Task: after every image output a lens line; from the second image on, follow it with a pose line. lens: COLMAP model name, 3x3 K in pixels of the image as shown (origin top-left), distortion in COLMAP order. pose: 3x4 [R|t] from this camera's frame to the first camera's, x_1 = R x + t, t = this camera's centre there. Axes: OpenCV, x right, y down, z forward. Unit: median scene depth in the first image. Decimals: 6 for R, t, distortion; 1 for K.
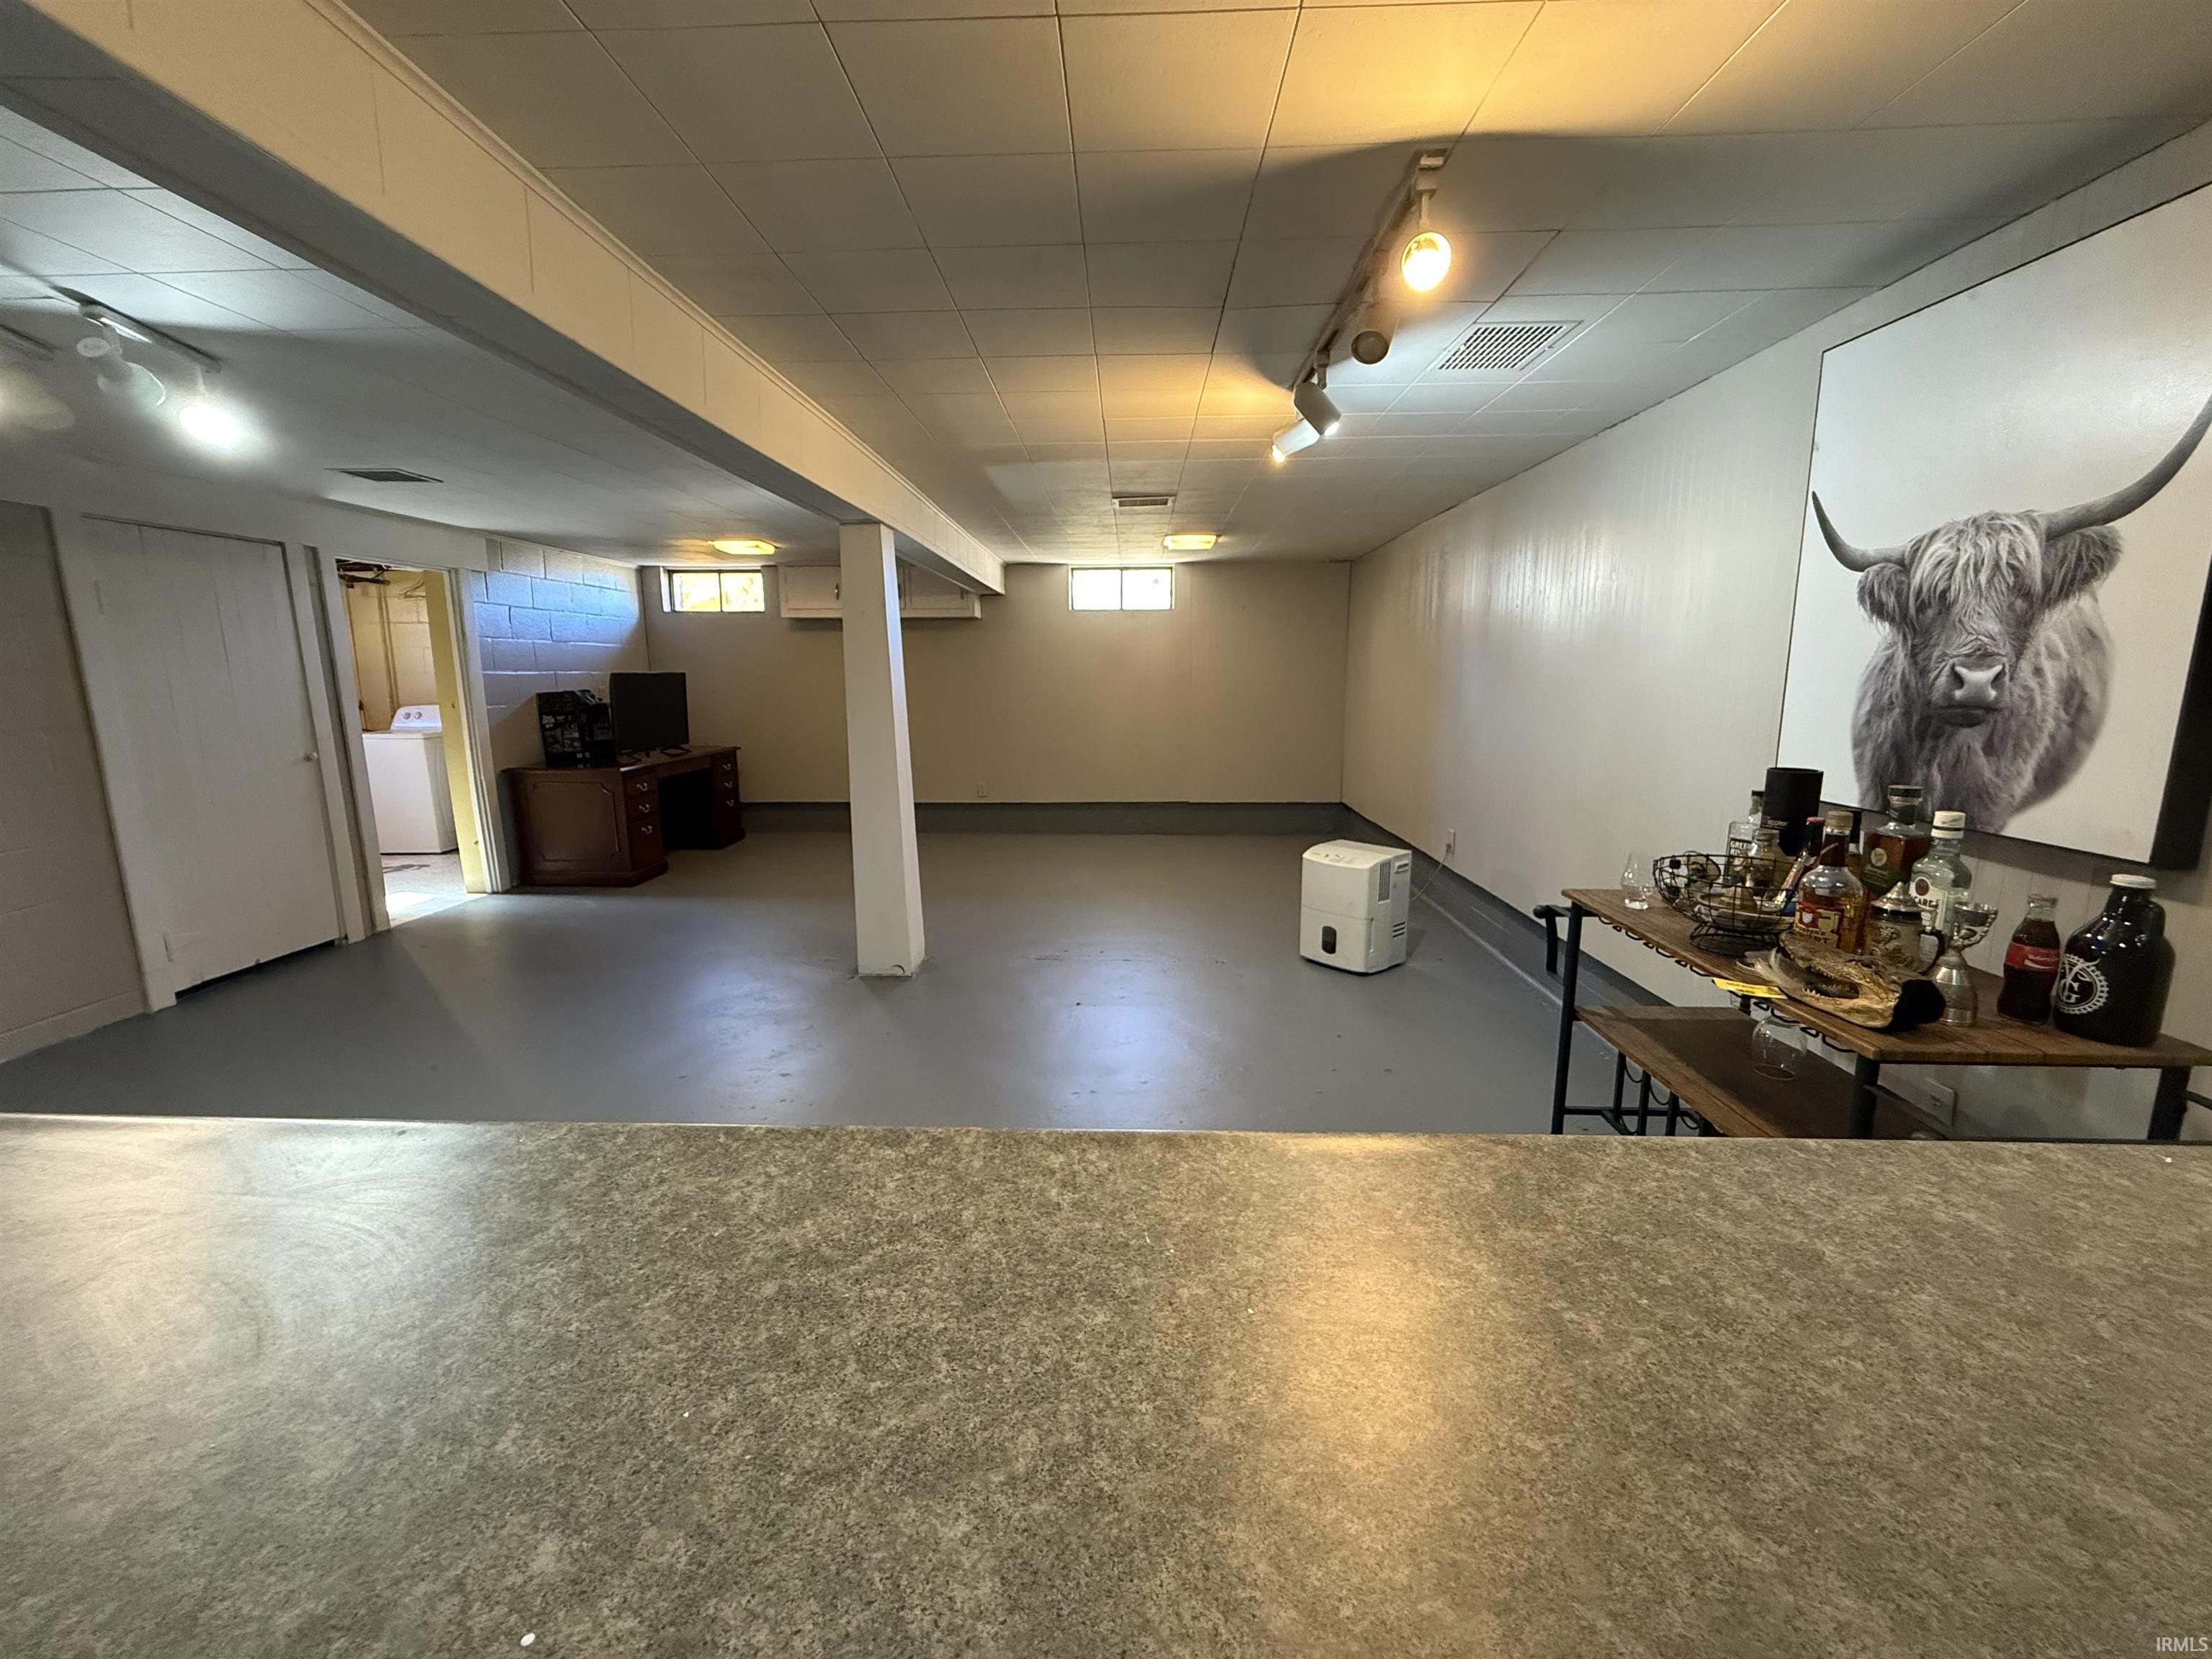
lens RADIAL K [[883.4, 0, 1100.4], [0, 883.4, 828.4], [0, 0, 1]] dist [-0.003034, 0.000893]
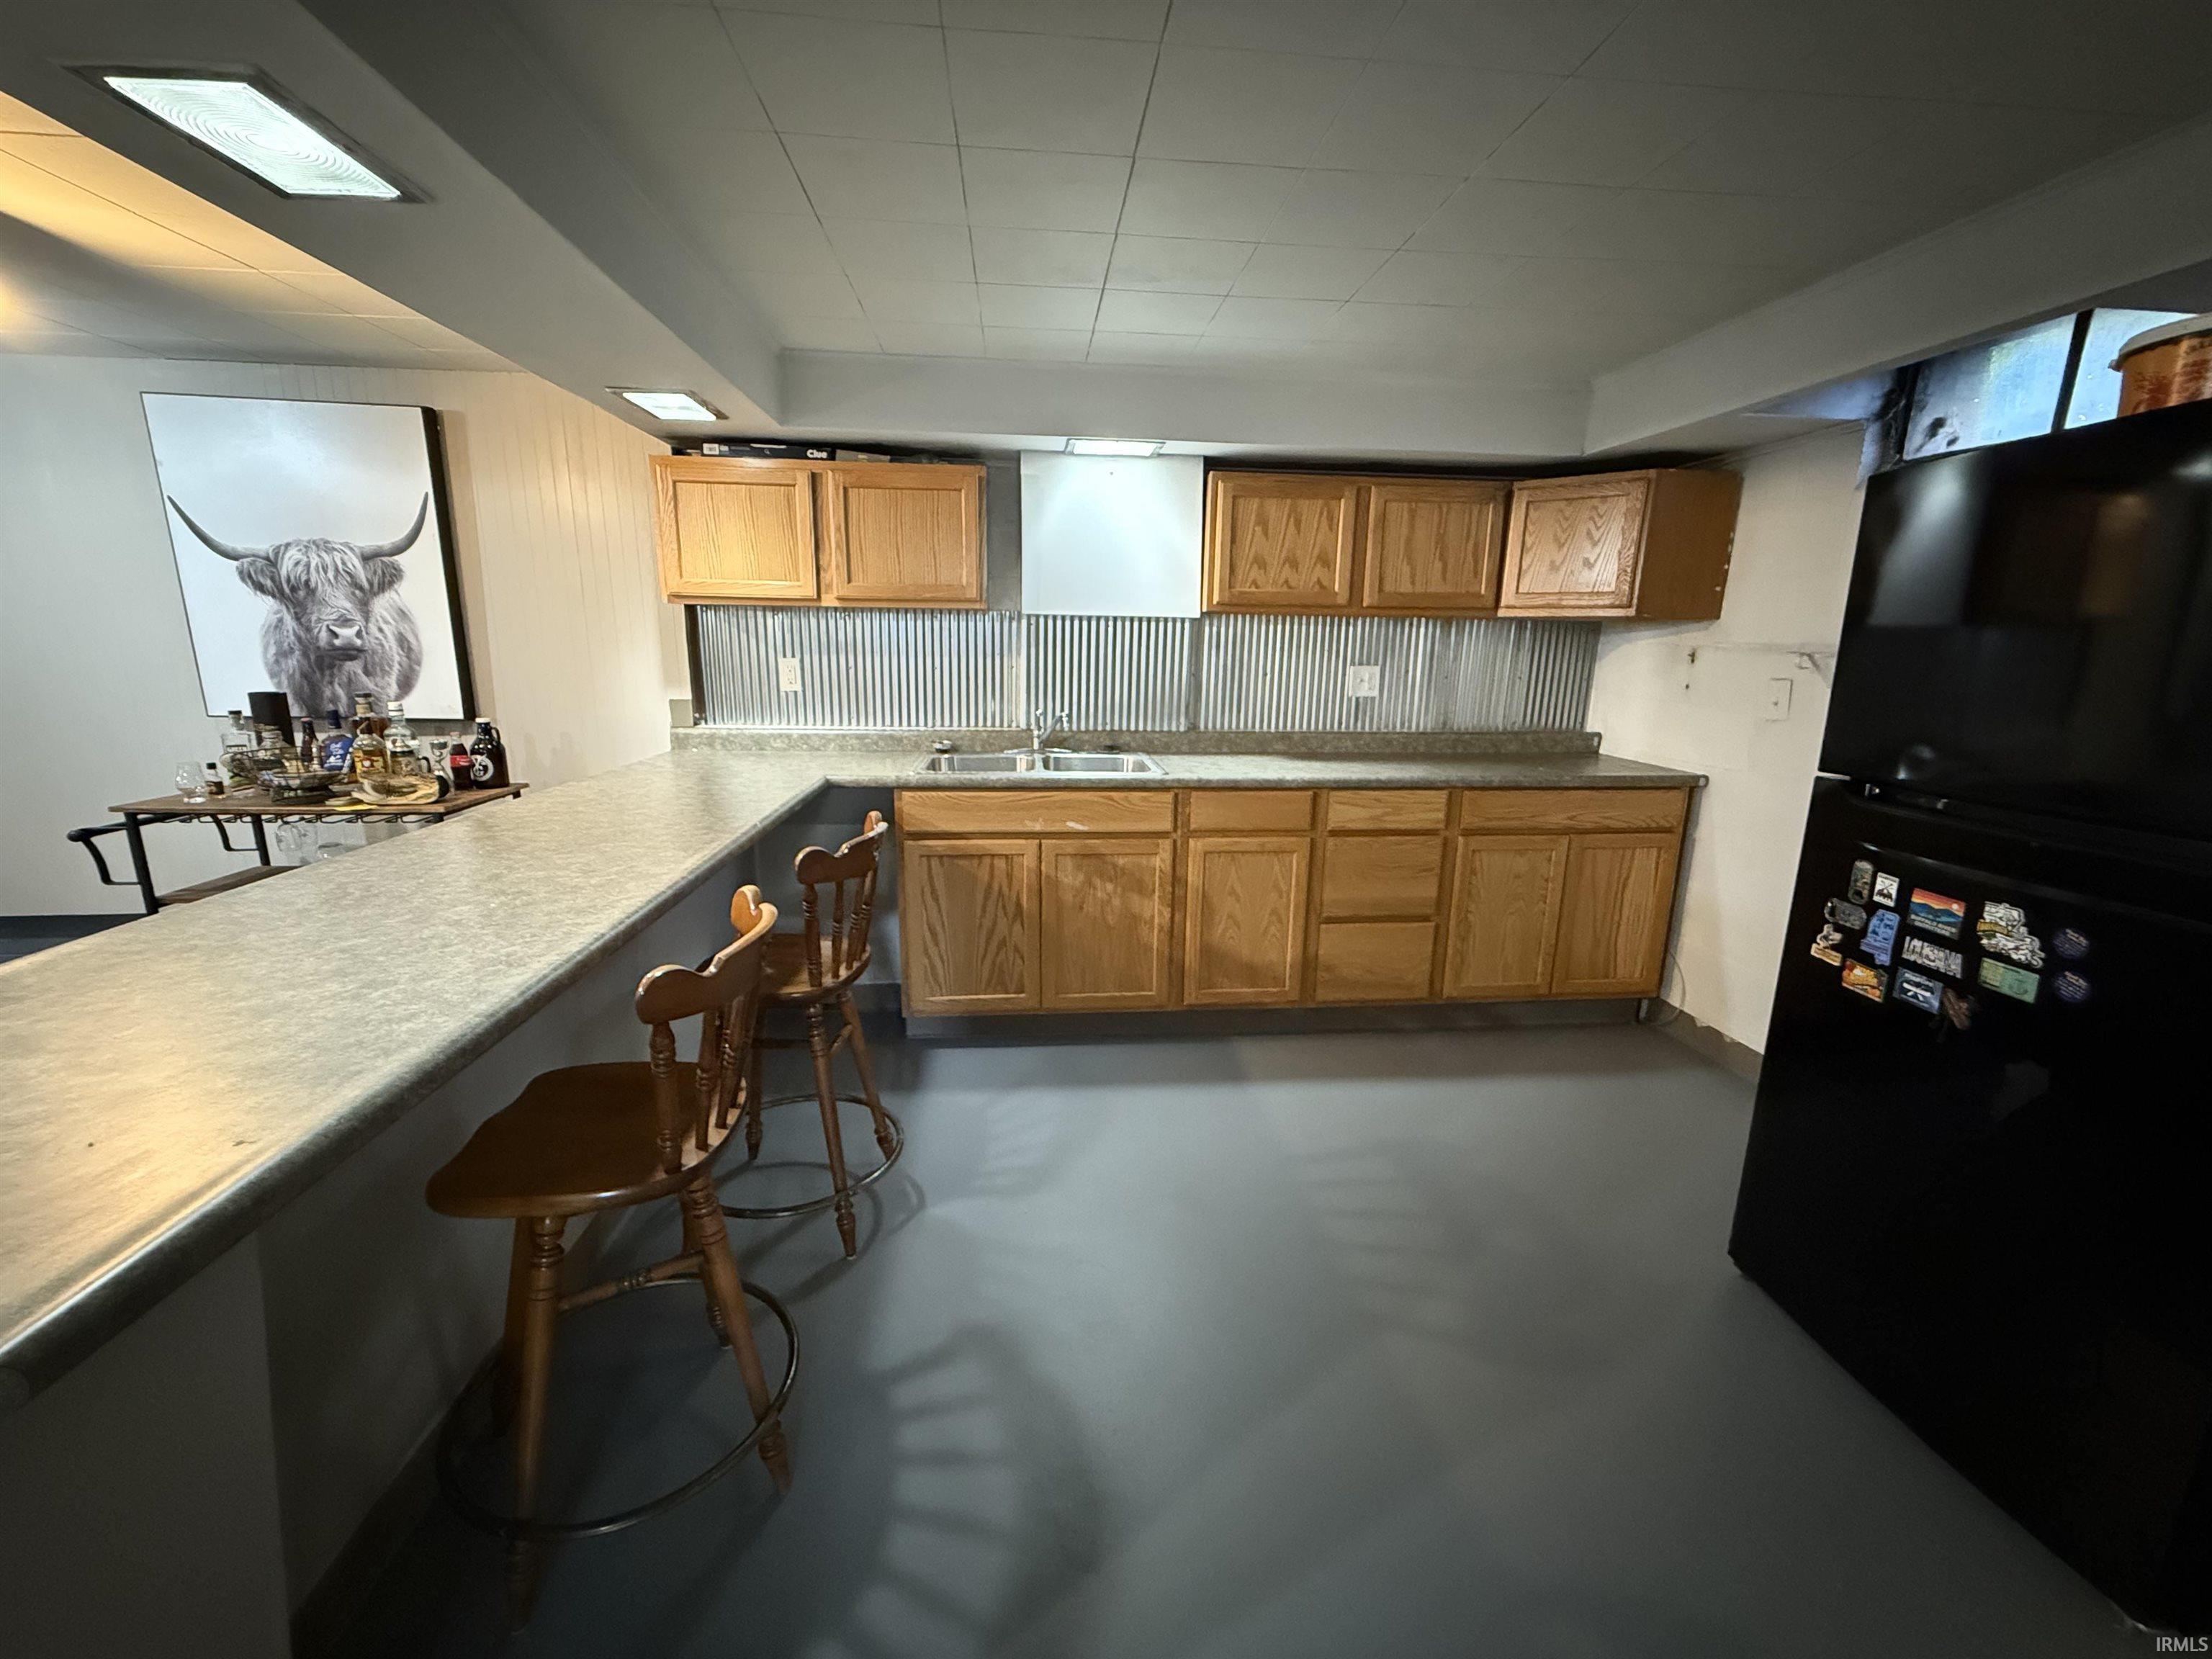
lens RADIAL K [[883.4, 0, 1100.4], [0, 883.4, 828.4], [0, 0, 1]] dist [-0.003034, 0.000893]
pose [[-0.123941, -0.207349, 0.970384, -1.009998], [0.158046, 0.961316, 0.225597, 0.048019], [-0.979622, 0.181326, -0.086376, -0.269189]]
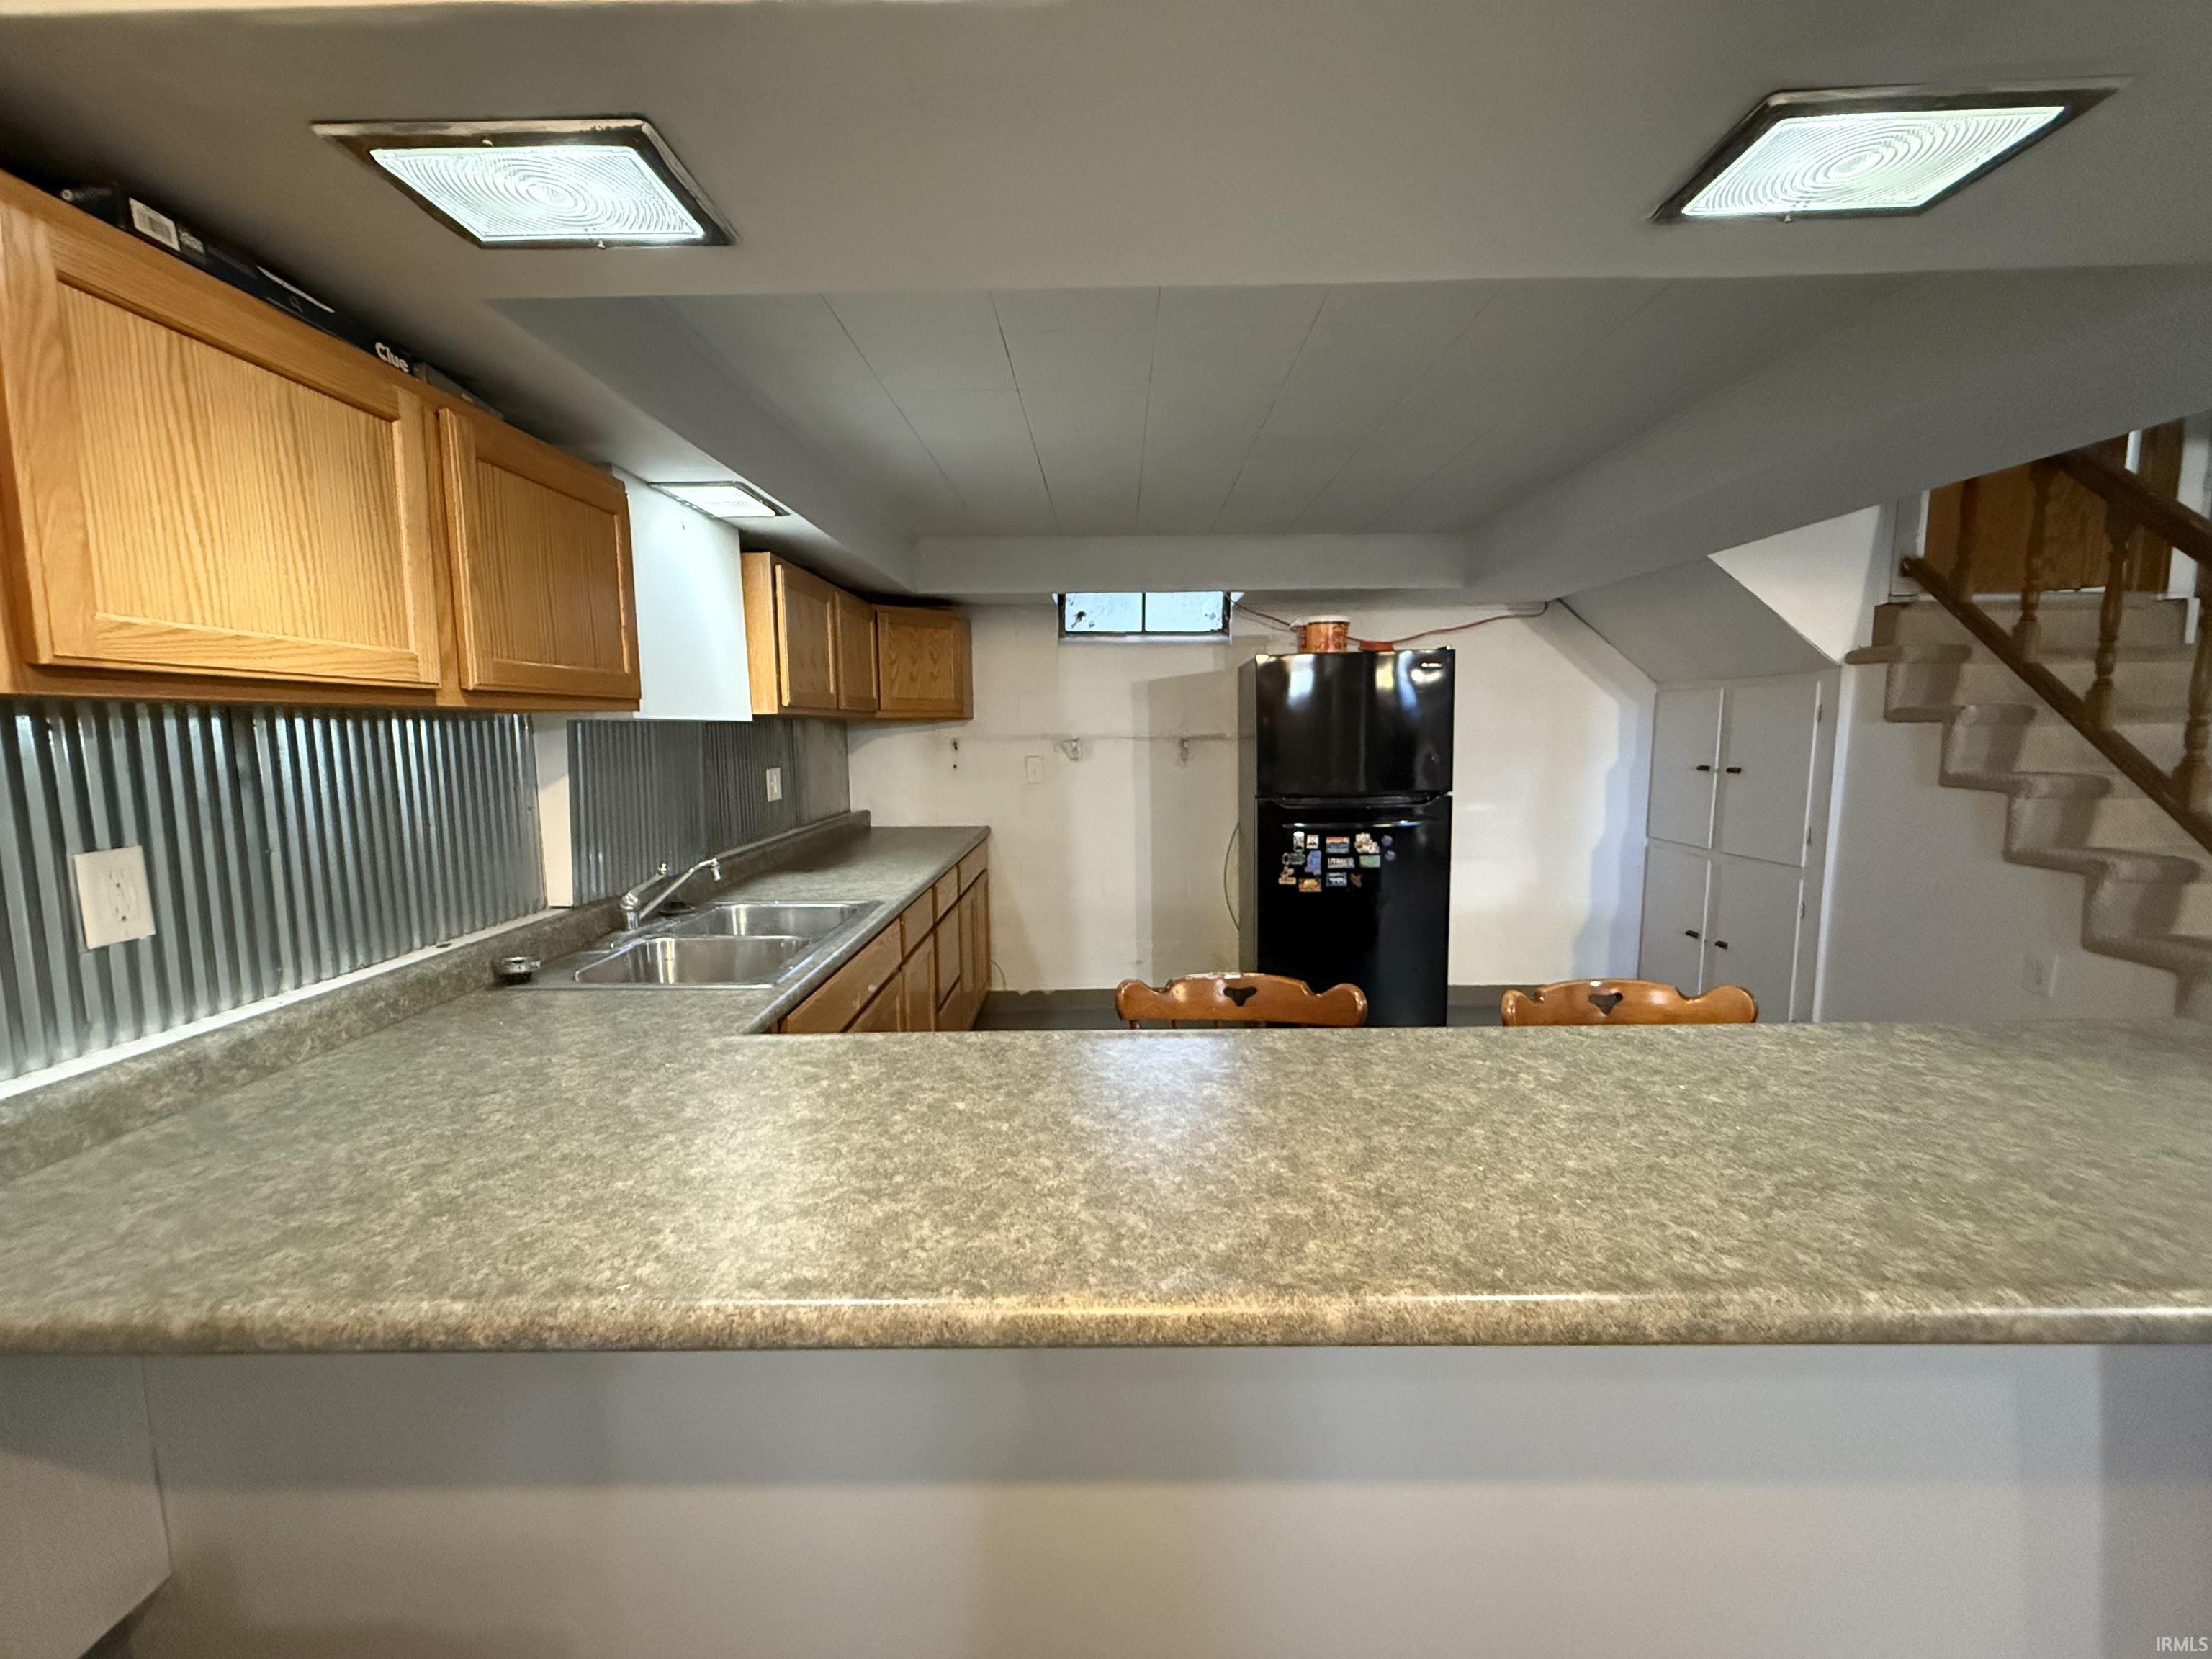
lens RADIAL K [[883.4, 0, 1100.4], [0, 883.4, 828.4], [0, 0, 1]] dist [-0.003034, 0.000893]
pose [[-0.999699, 0.018774, -0.015823, 0.305174], [0.013472, 0.958209, 0.285752, -0.178511], [0.020527, 0.285453, -0.958173, 0.817433]]
